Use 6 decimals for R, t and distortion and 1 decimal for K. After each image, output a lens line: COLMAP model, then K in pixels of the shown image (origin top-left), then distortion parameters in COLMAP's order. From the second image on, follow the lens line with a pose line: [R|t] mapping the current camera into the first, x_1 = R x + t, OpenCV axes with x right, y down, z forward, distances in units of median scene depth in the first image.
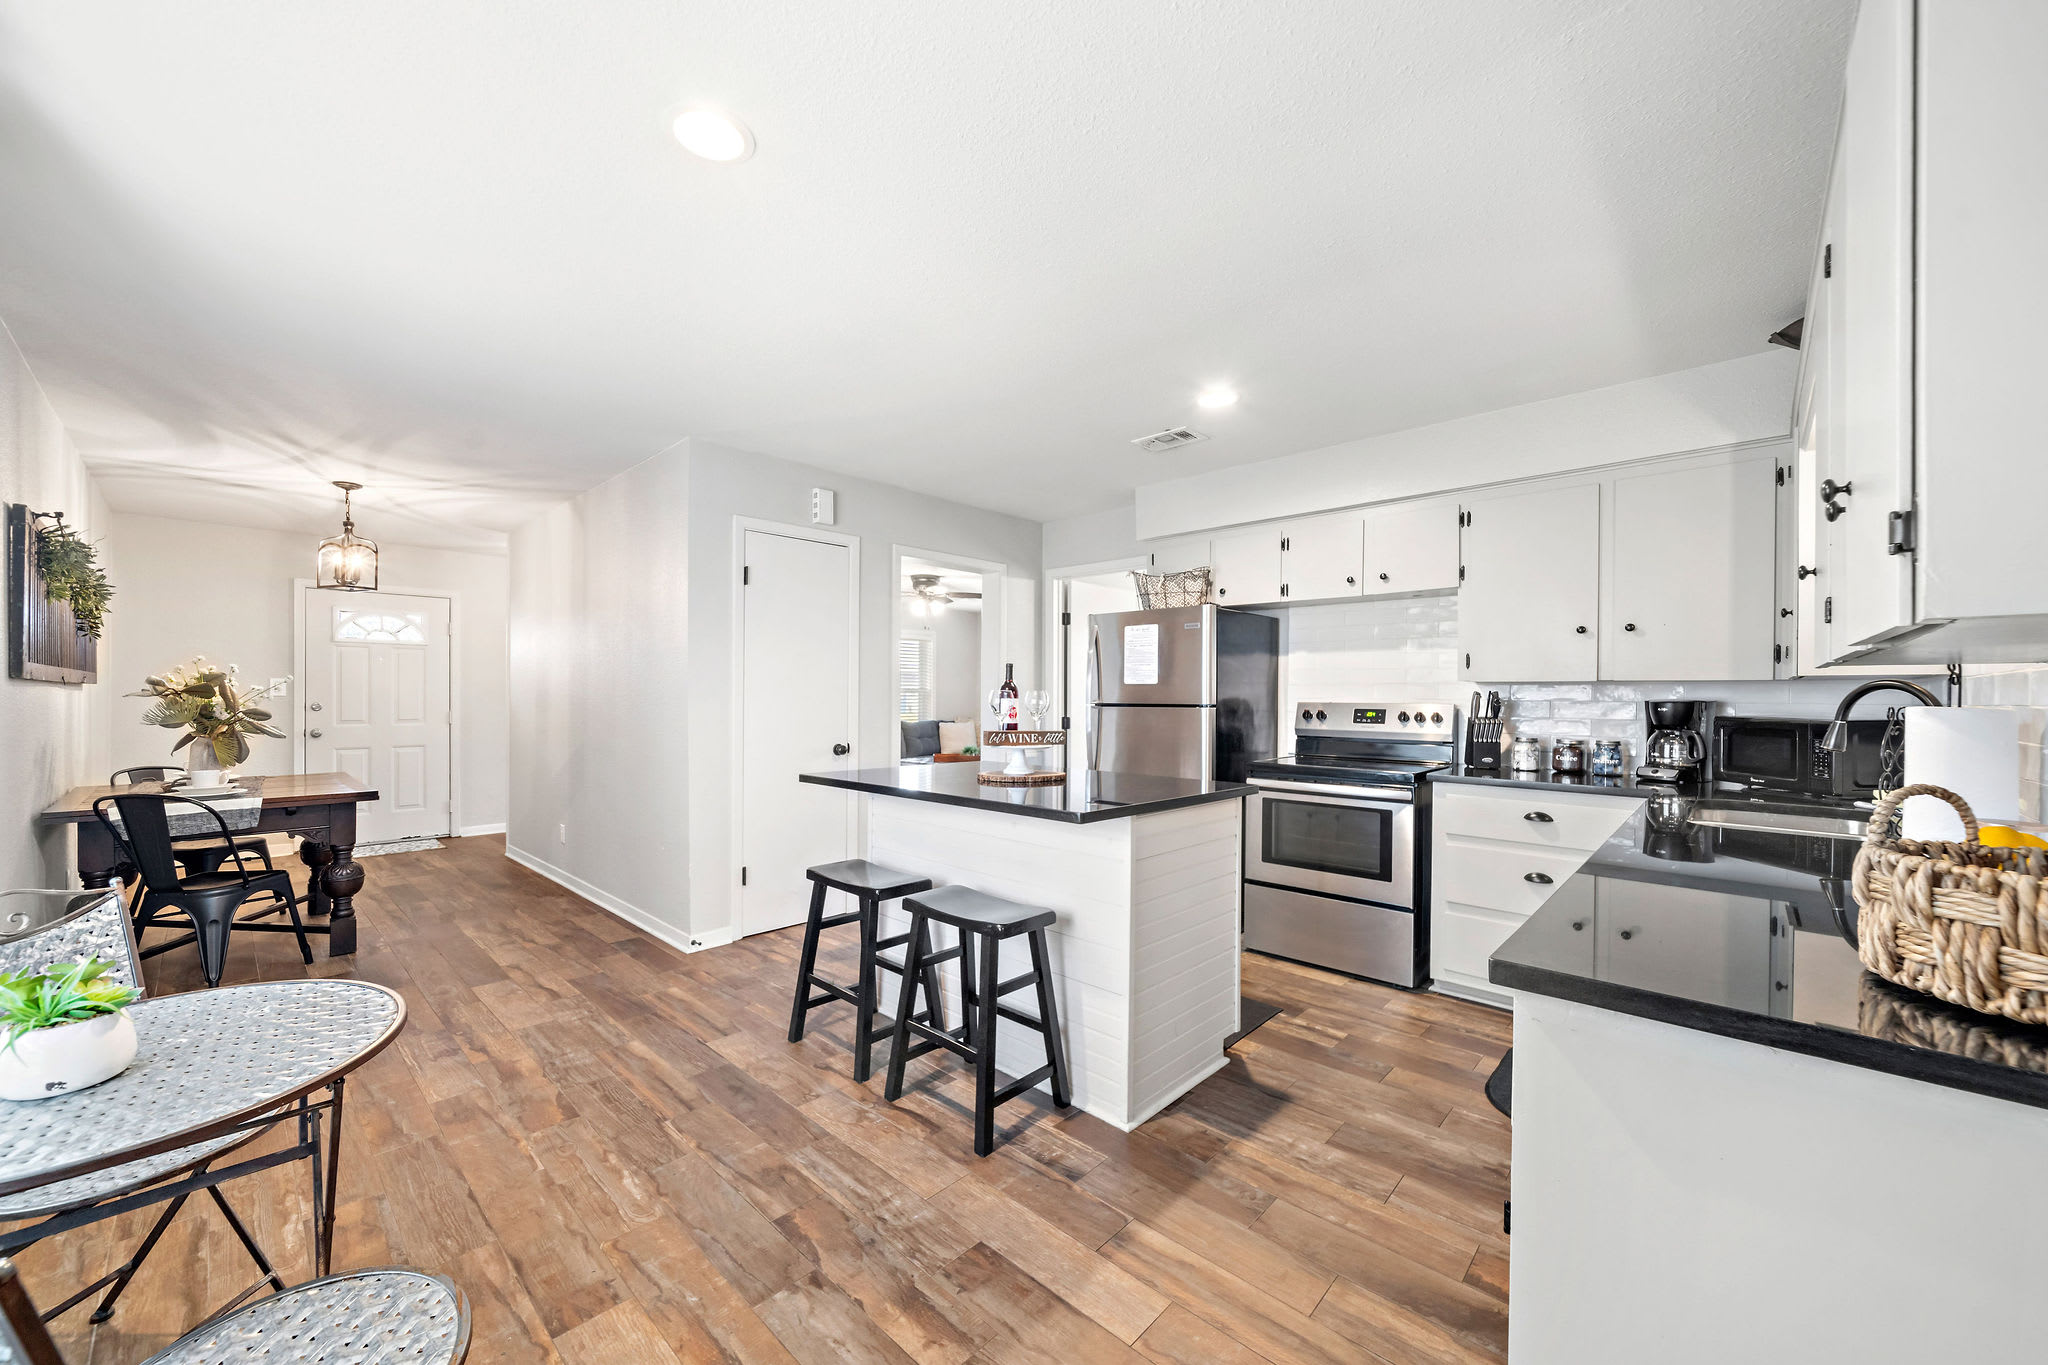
lens RADIAL K [[761.7, 0, 1028.2], [0, 761.7, 701.9], [0, 0, 1]] dist [-0.000053, -0.000002]
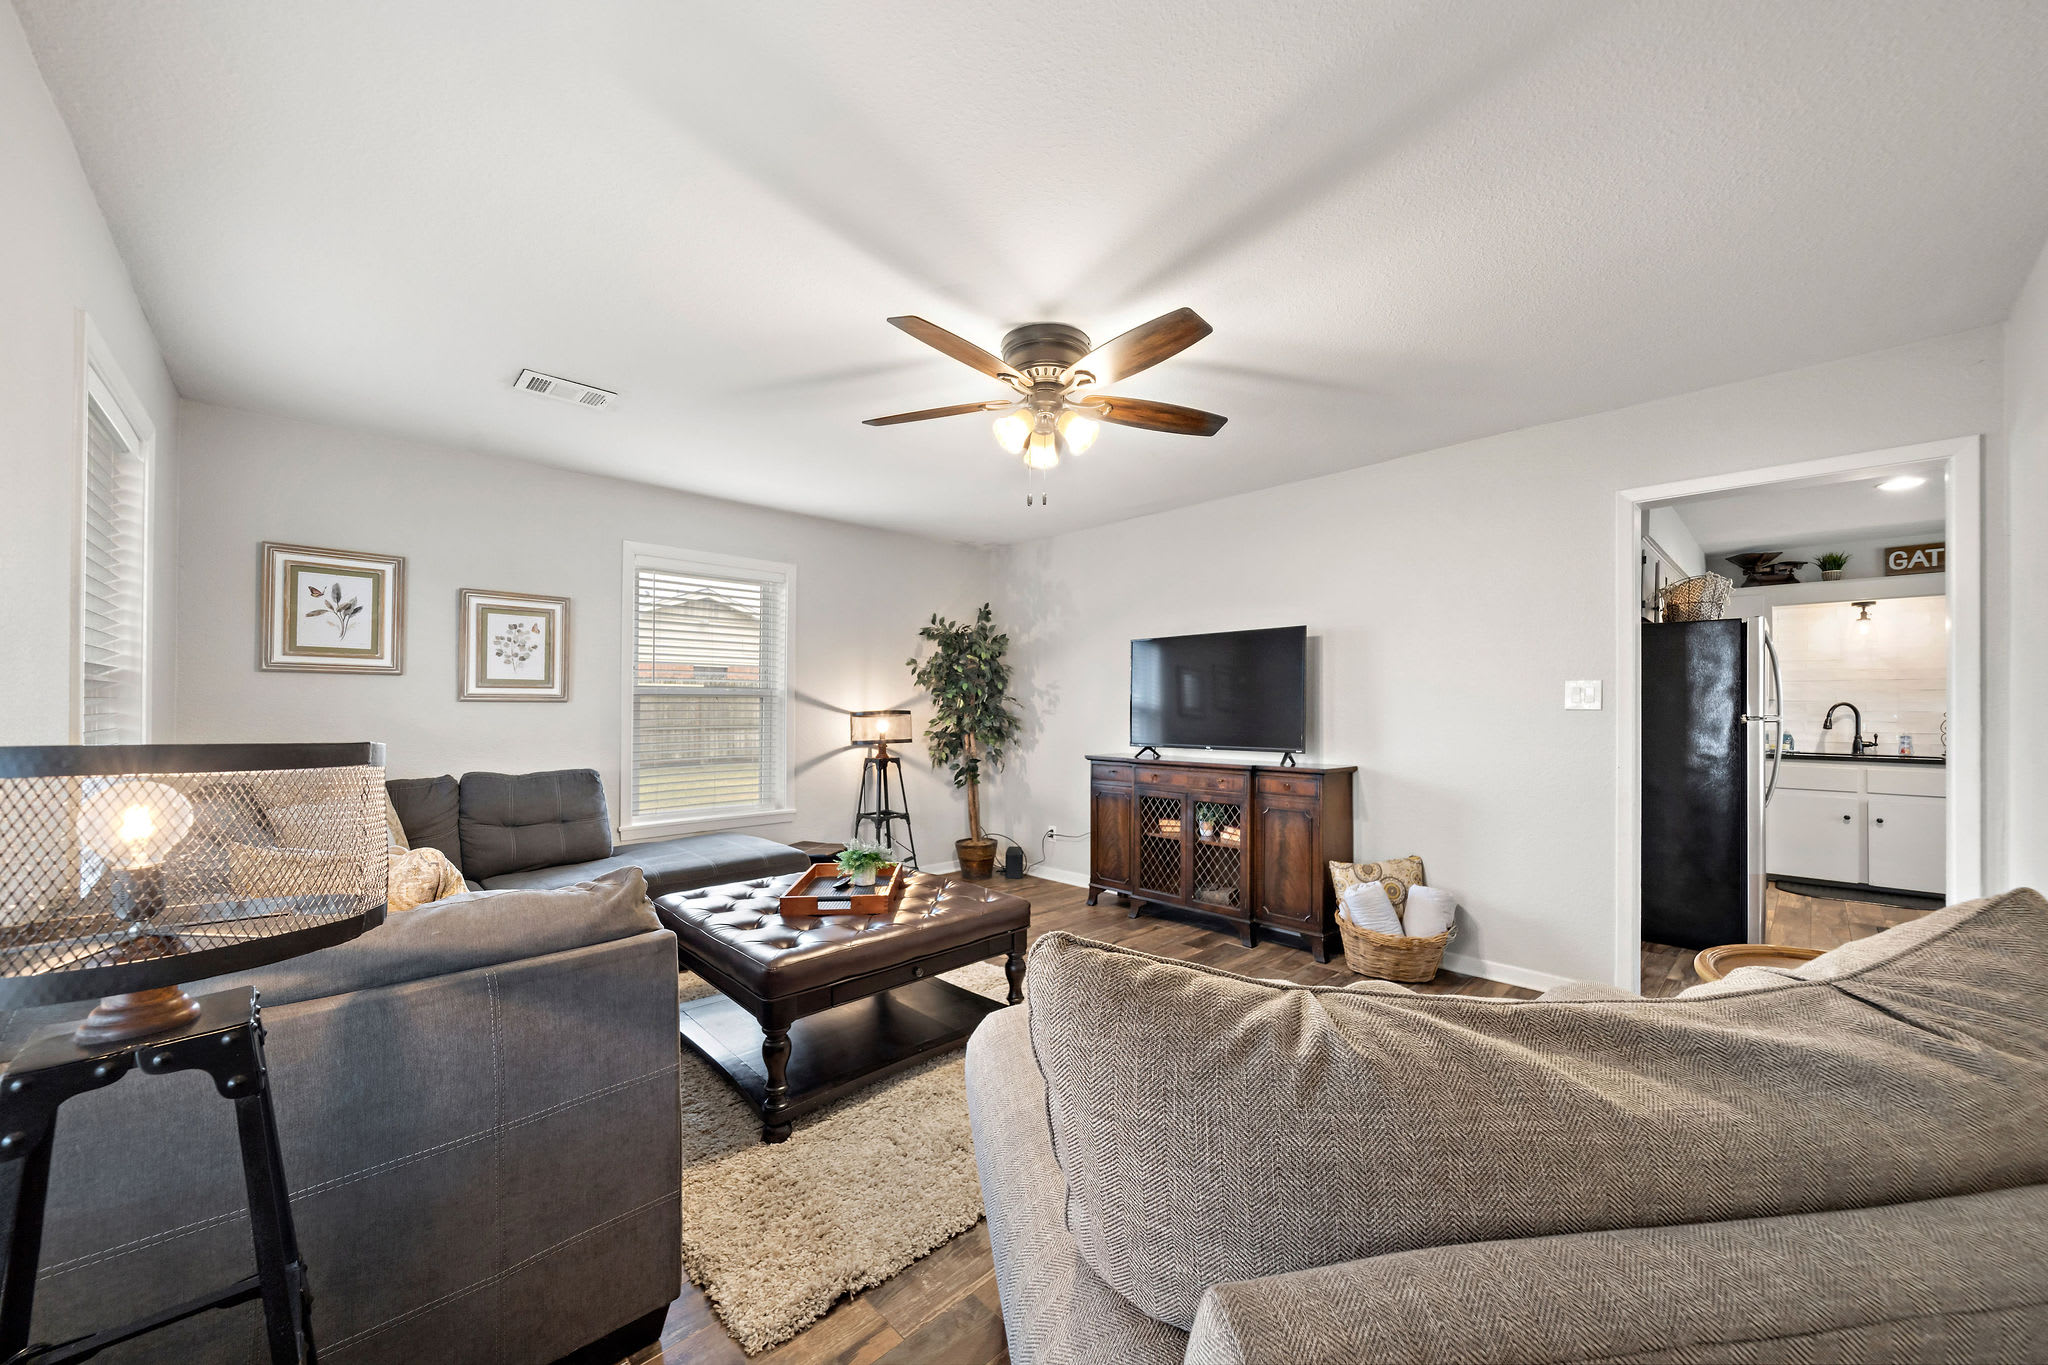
lens RADIAL K [[761.7, 0, 1028.2], [0, 761.7, 701.9], [0, 0, 1]] dist [-0.000053, -0.000002]
pose [[0.055917, 0.002955, 0.998431, -1.137070], [0.002147, 0.999993, -0.003080, -0.018818], [-0.998433, 0.002316, 0.055910, 2.415454]]
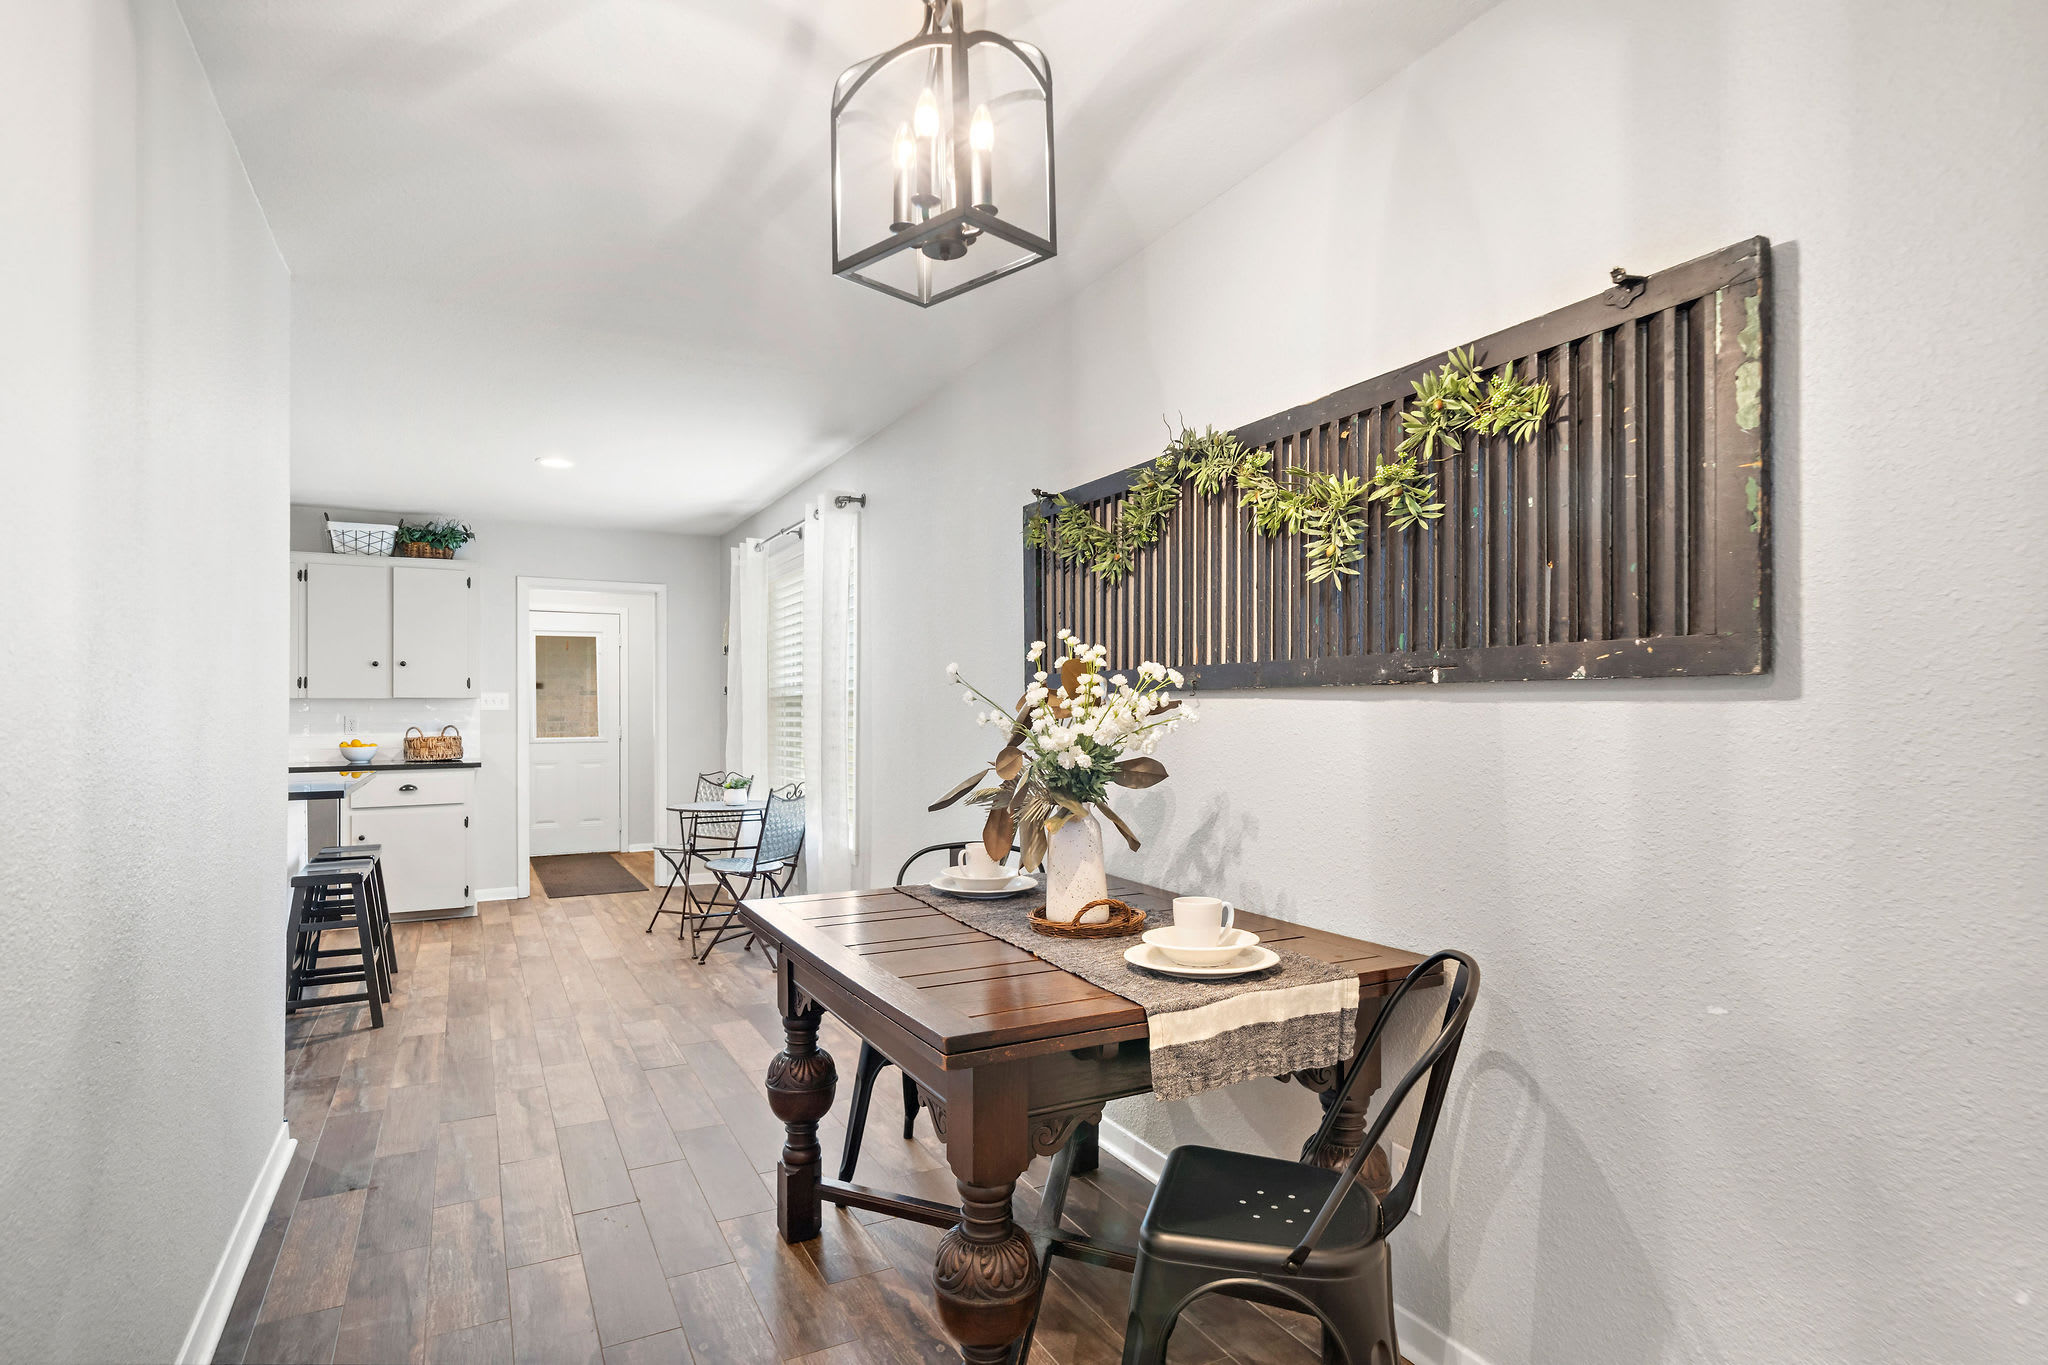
lens RADIAL K [[1072.9, 0, 1035.4], [0, 1072.9, 699.6], [0, 0, 1]] dist [0.000537, -0.001231]
pose [[-0.944639, 0.003763, 0.328091, -1.473579], [0.004806, 0.999986, 0.002370, -0.018352], [-0.328077, 0.003816, -0.944643, 1.857798]]
